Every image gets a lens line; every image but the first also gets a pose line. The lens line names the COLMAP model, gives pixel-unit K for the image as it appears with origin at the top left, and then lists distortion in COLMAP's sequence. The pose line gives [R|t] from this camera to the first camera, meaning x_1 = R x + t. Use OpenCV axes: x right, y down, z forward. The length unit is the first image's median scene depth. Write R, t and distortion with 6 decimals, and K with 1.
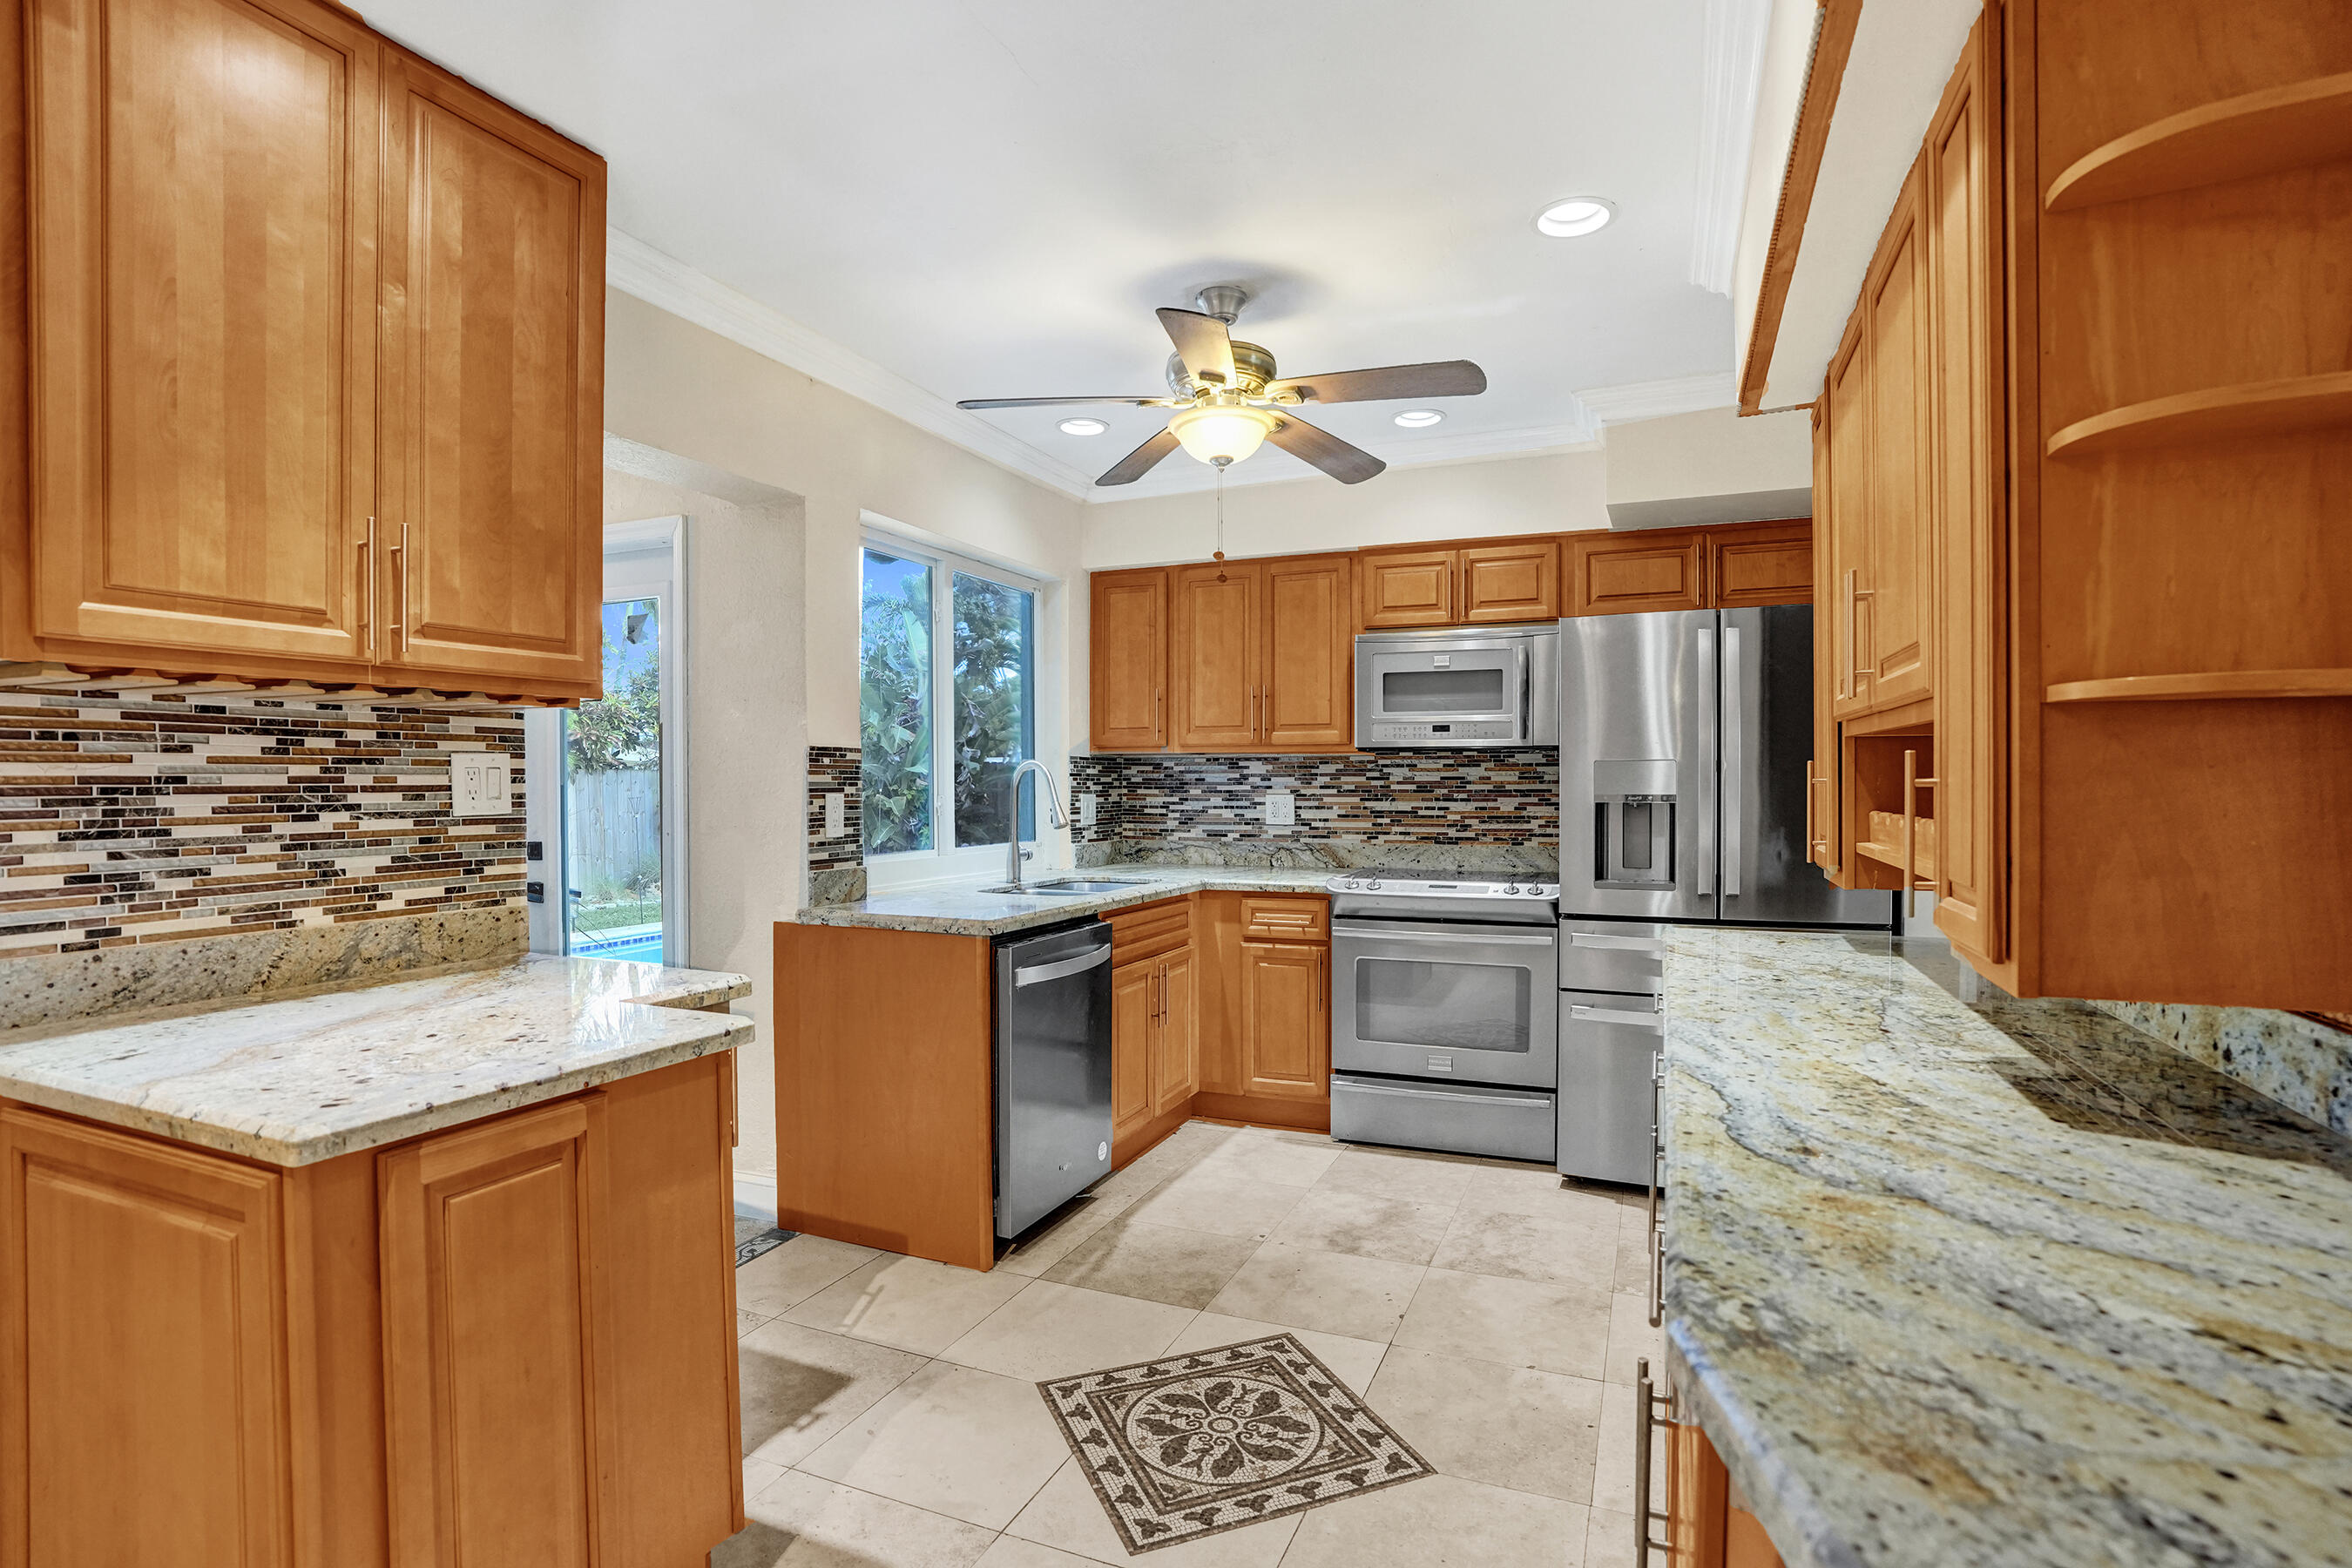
lens RADIAL K [[1166.0, 0, 1171.4], [0, 1166.0, 794.8], [0, 0, 1]] dist [-0.070762, 0.032107]
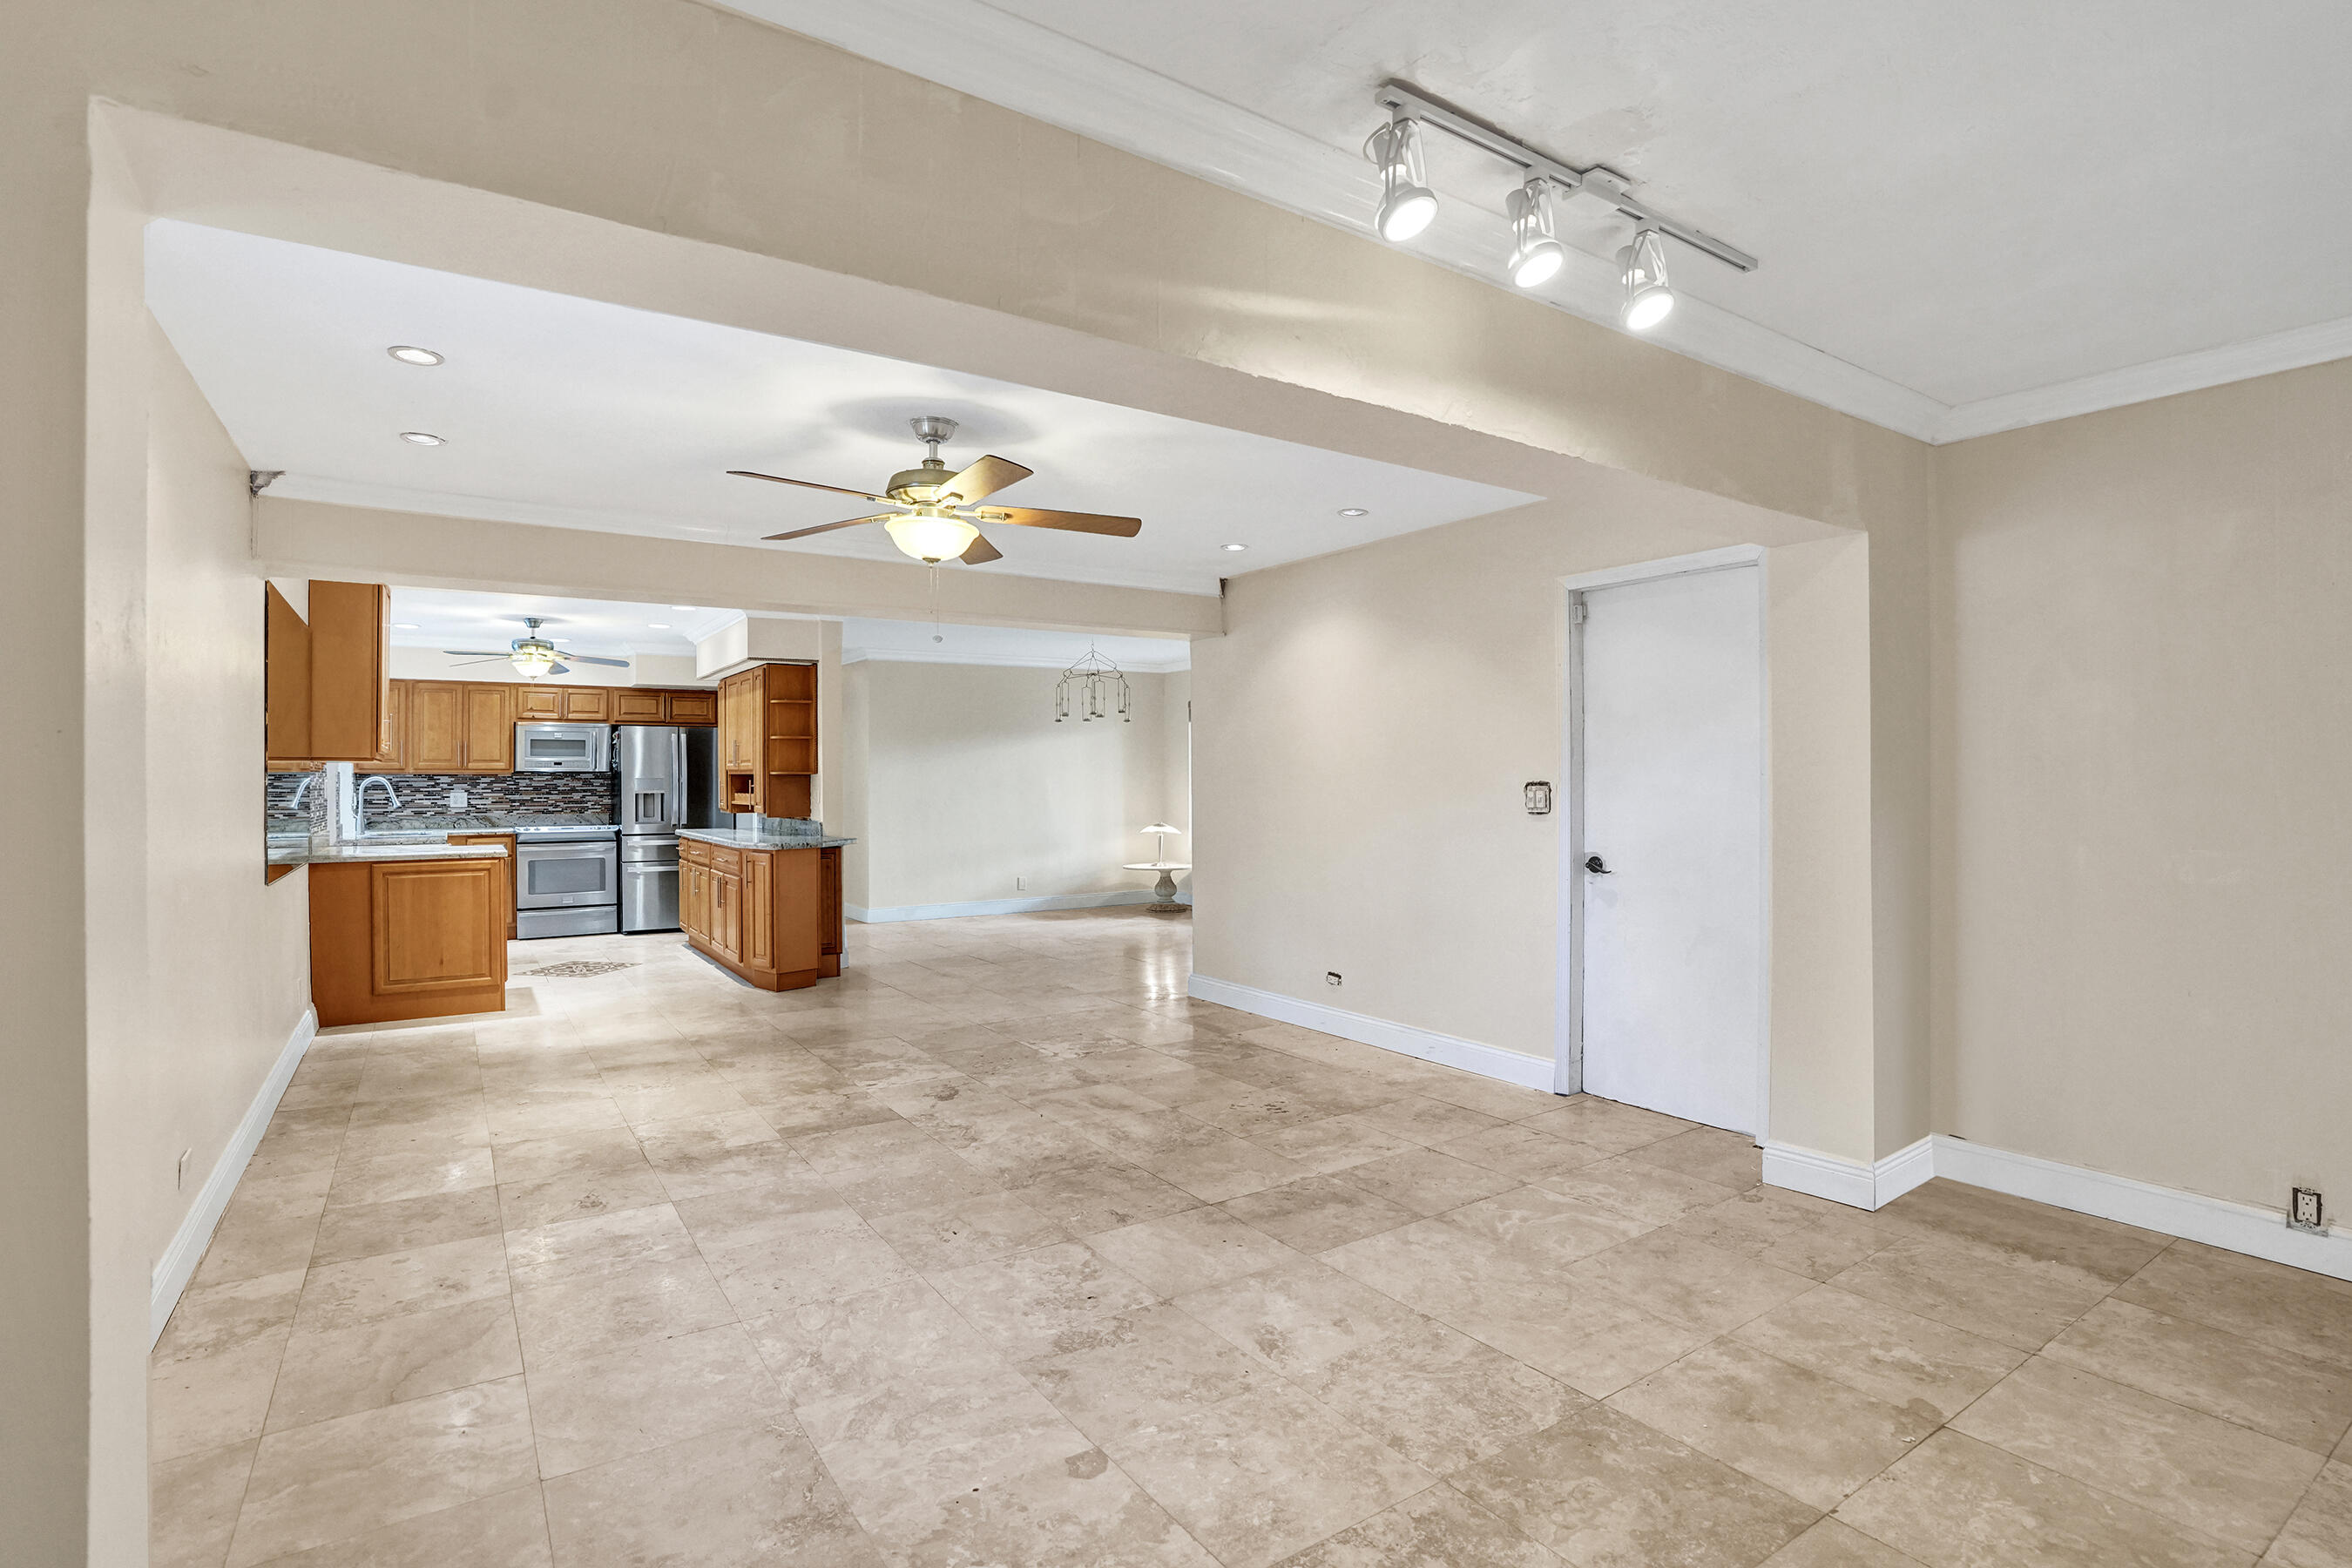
lens RADIAL K [[1123.7, 0, 1176.0], [0, 1123.7, 784.0], [0, 0, 1]] dist [-0.065550, 0.026833]
pose [[0.543194, -0.001123, 0.839606, -1.220873], [0.012698, 0.999896, -0.006878, 0.020298], [-0.839511, 0.014398, 0.543152, -1.615520]]
